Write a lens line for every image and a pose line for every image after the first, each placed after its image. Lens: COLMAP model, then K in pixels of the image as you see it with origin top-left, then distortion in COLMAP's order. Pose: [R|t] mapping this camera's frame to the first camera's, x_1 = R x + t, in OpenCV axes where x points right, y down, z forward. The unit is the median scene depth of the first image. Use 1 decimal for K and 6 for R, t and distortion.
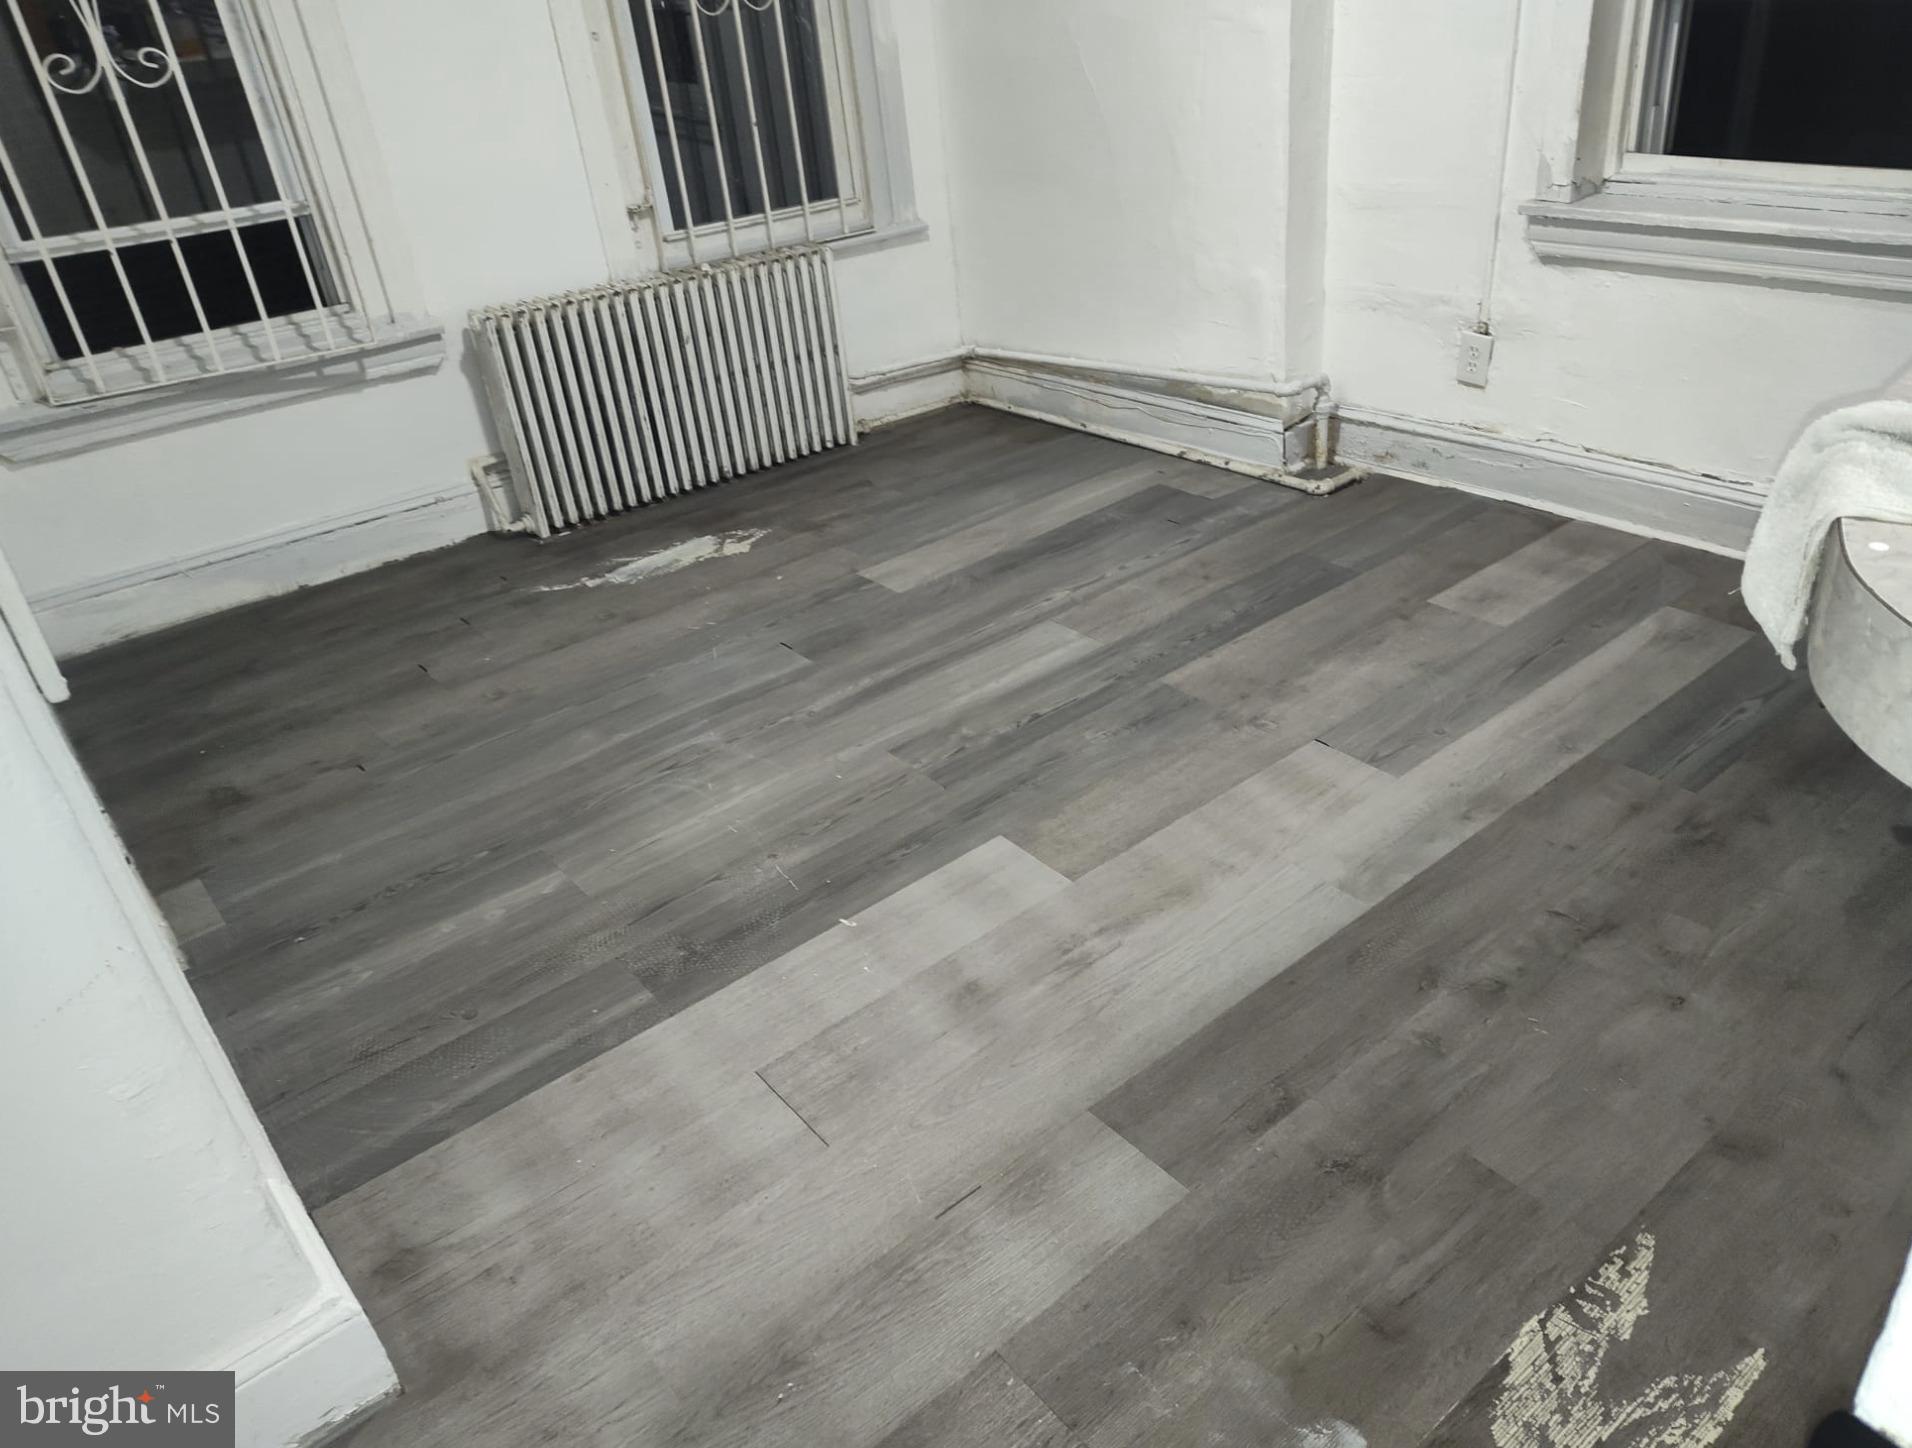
lens RADIAL K [[1366.3, 0, 956.0], [0, 1366.3, 724.0], [0, 0, 1]] dist [0.051160, -0.068752]
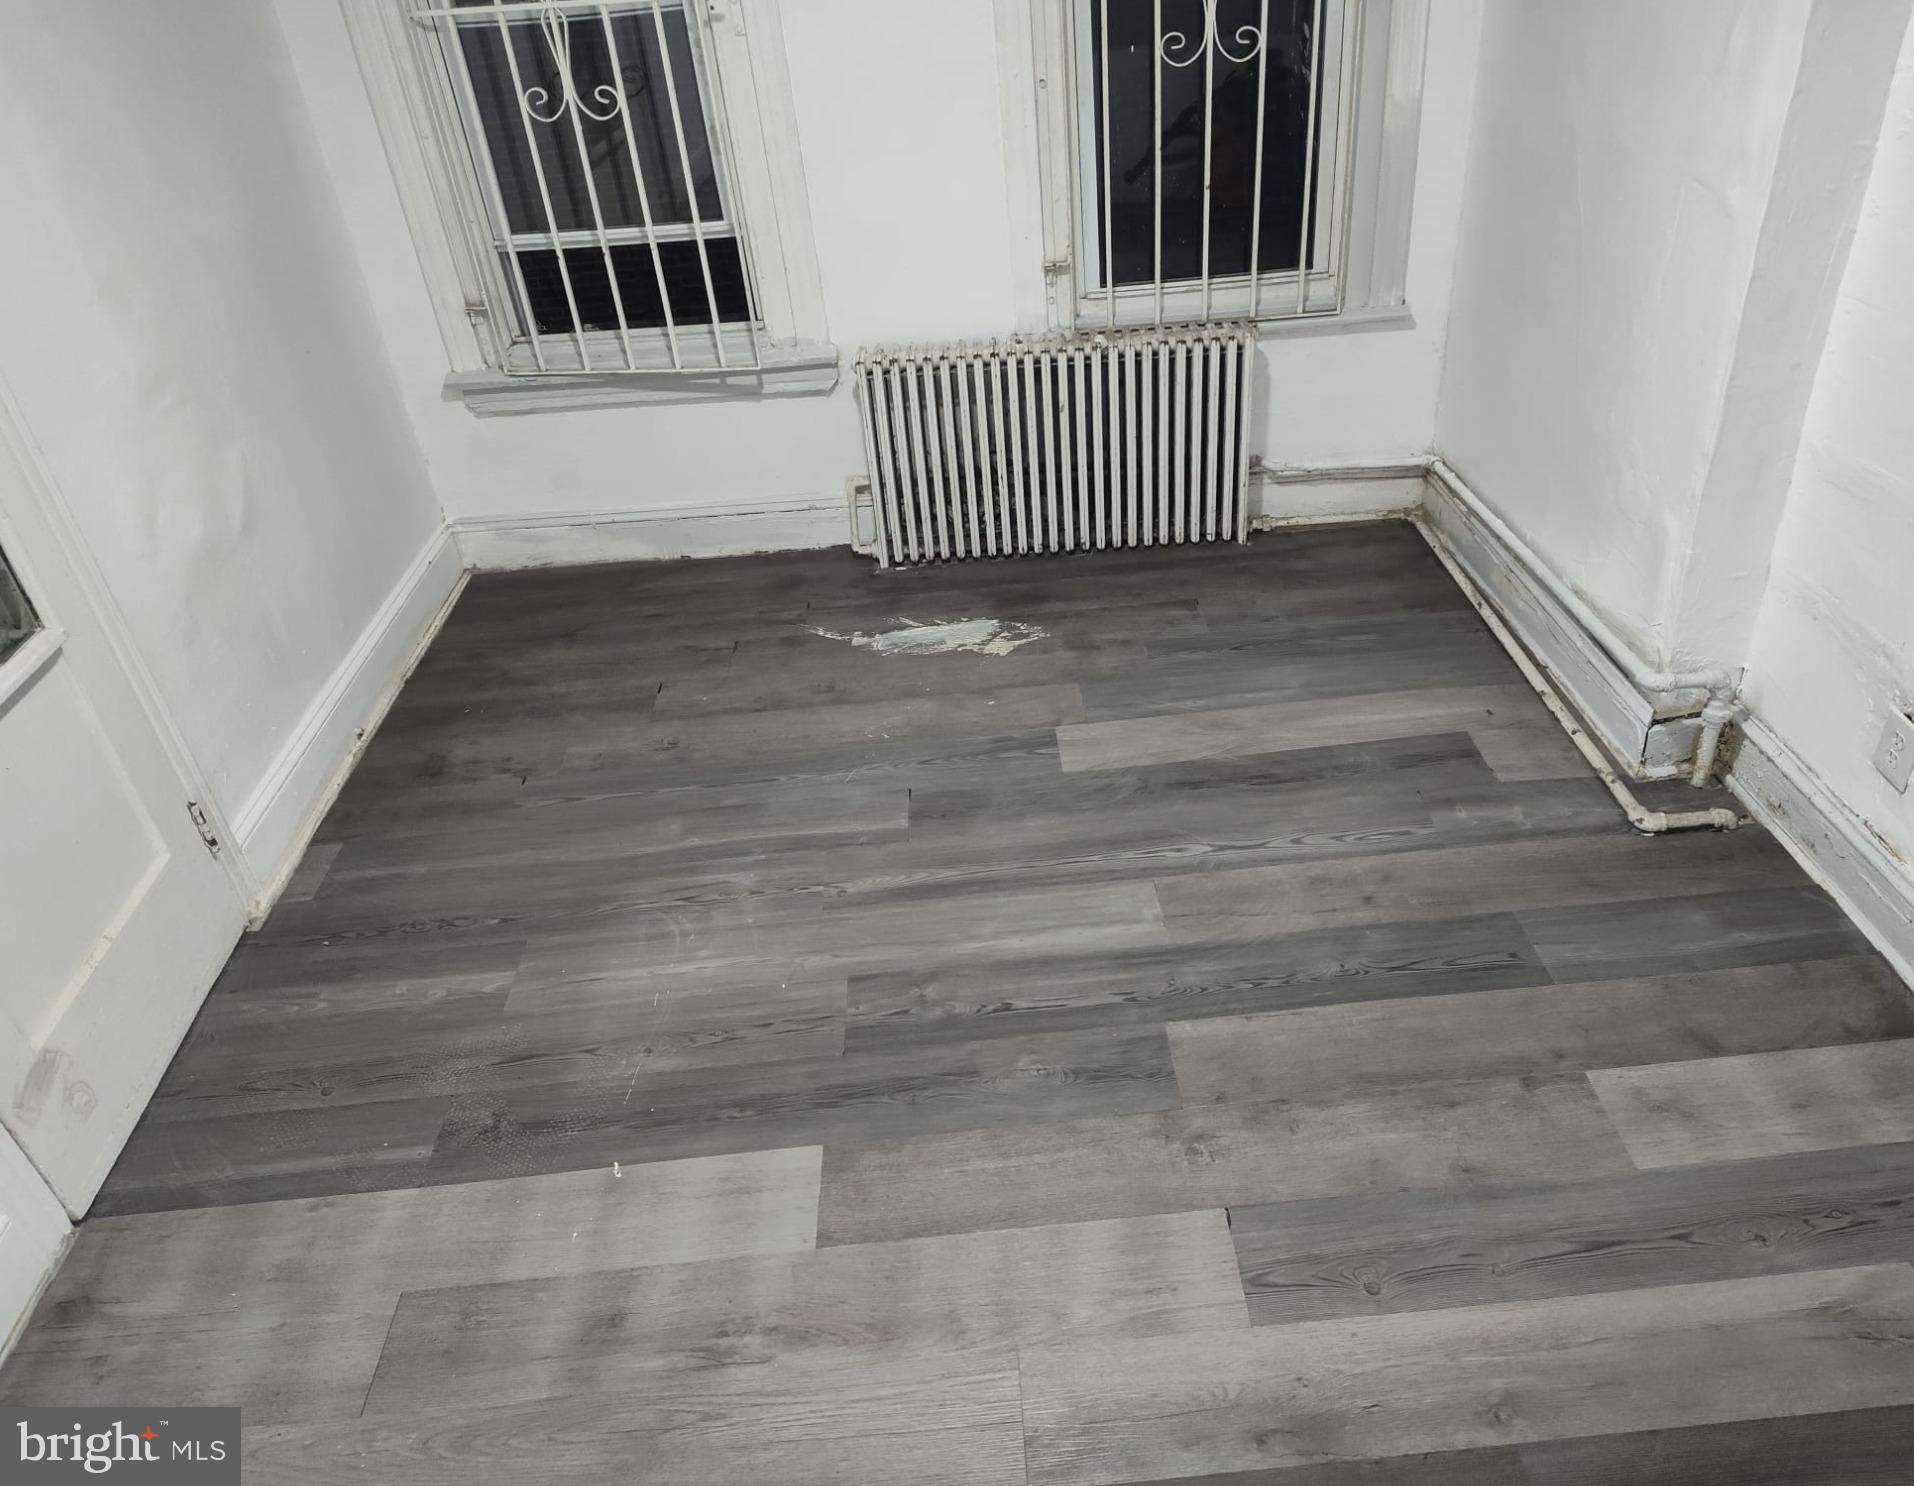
lens RADIAL K [[1332.7, 0, 958.9], [0, 1332.7, 716.3], [0, 0, 1]] dist [0.051863, -0.055101]
pose [[0.812665, 0.335874, -0.476197, 0.312732], [-0.284731, 0.941860, 0.178402, -0.268753], [0.508432, -0.009393, 0.861051, 0.192826]]
